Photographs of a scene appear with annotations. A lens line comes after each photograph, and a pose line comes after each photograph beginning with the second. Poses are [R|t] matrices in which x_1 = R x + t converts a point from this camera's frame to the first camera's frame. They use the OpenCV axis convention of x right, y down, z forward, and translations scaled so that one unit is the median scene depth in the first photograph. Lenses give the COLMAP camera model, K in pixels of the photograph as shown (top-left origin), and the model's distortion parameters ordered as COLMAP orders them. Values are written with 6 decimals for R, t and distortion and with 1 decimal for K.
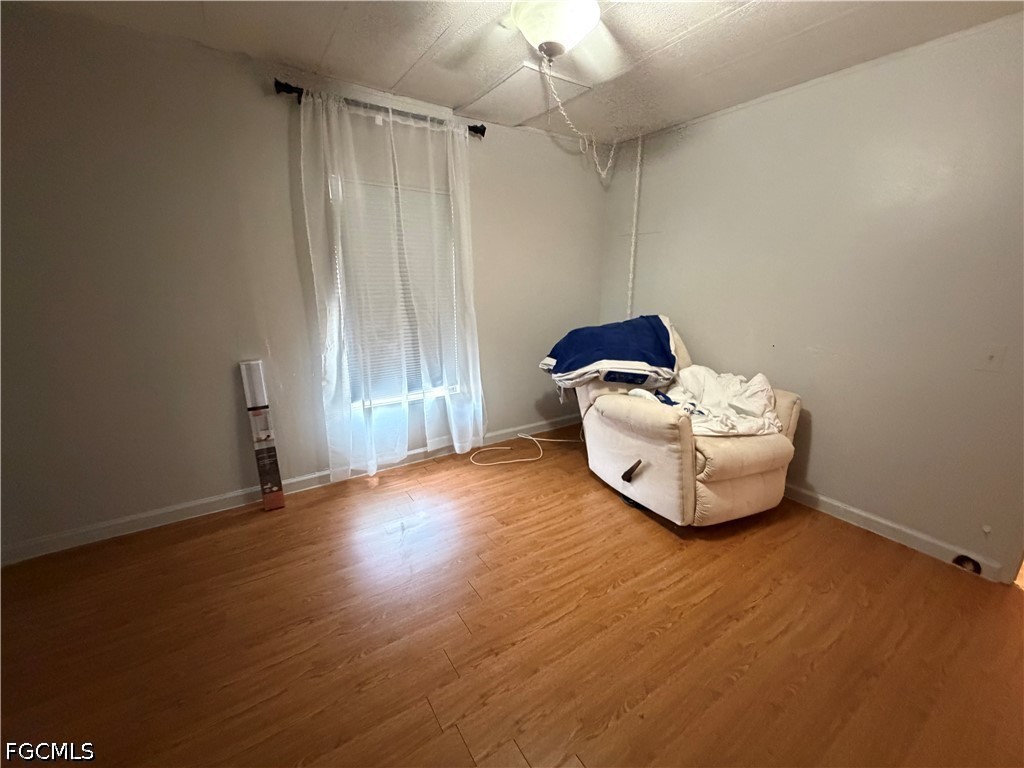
lens RADIAL K [[409.9, 0, 509.9], [0, 409.9, 383.0], [0, 0, 1]] dist [-0.000923, 0.000927]
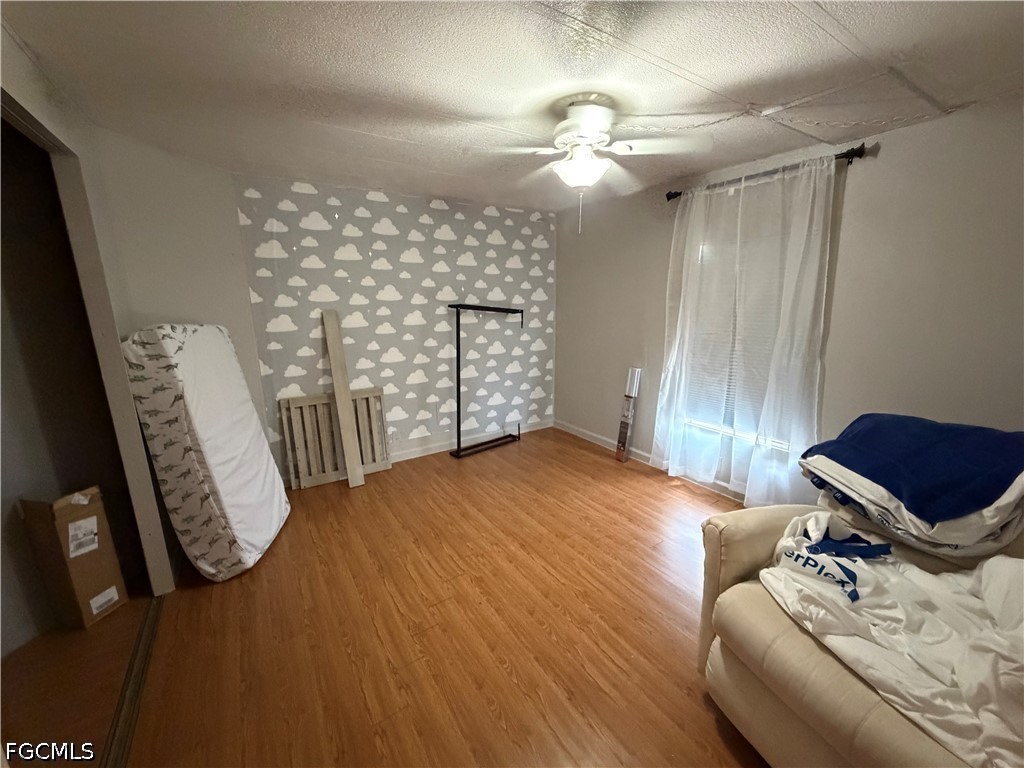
lens RADIAL K [[409.9, 0, 511.7], [0, 409.9, 383.7], [0, 0, 1]] dist [-0.000923, 0.000927]
pose [[0.000667, 0.204616, -0.978842, 0.972156], [-0.245989, 0.948798, 0.198168, -0.197457], [0.969272, 0.240653, 0.050966, 0.470261]]
